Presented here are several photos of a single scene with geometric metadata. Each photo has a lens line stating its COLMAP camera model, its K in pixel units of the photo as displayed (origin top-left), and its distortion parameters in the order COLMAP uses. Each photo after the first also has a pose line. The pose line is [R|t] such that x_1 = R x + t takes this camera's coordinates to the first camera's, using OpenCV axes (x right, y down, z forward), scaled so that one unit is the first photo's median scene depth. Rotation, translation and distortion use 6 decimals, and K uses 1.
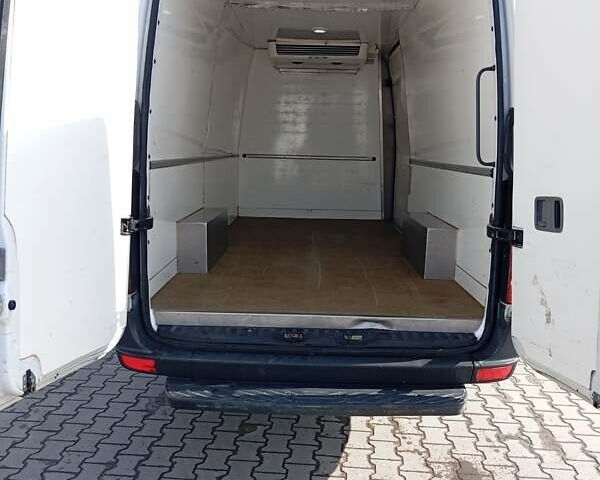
lens RADIAL K [[646.9, 0, 300.0], [0, 646.9, 240.0], [0, 0, 1]] dist [0.127411, -0.246146]
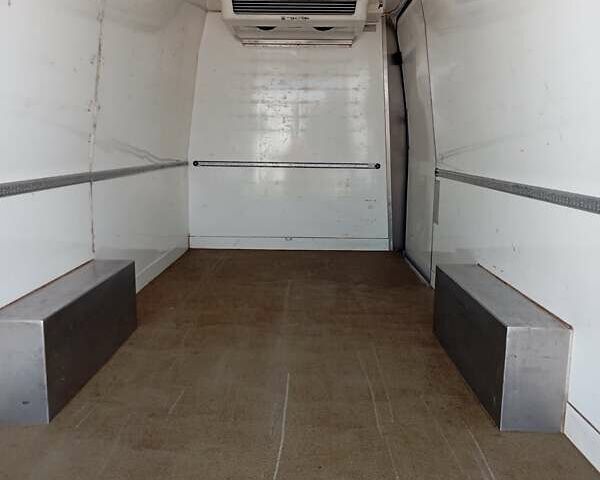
lens RADIAL K [[646.9, 0, 300.0], [0, 646.9, 240.0], [0, 0, 1]] dist [0.127411, -0.246146]
pose [[0.999898, -0.012824, 0.006304, 0.023759], [0.012803, 0.999913, 0.003300, -0.048251], [-0.006346, -0.003219, 0.999975, 0.294898]]
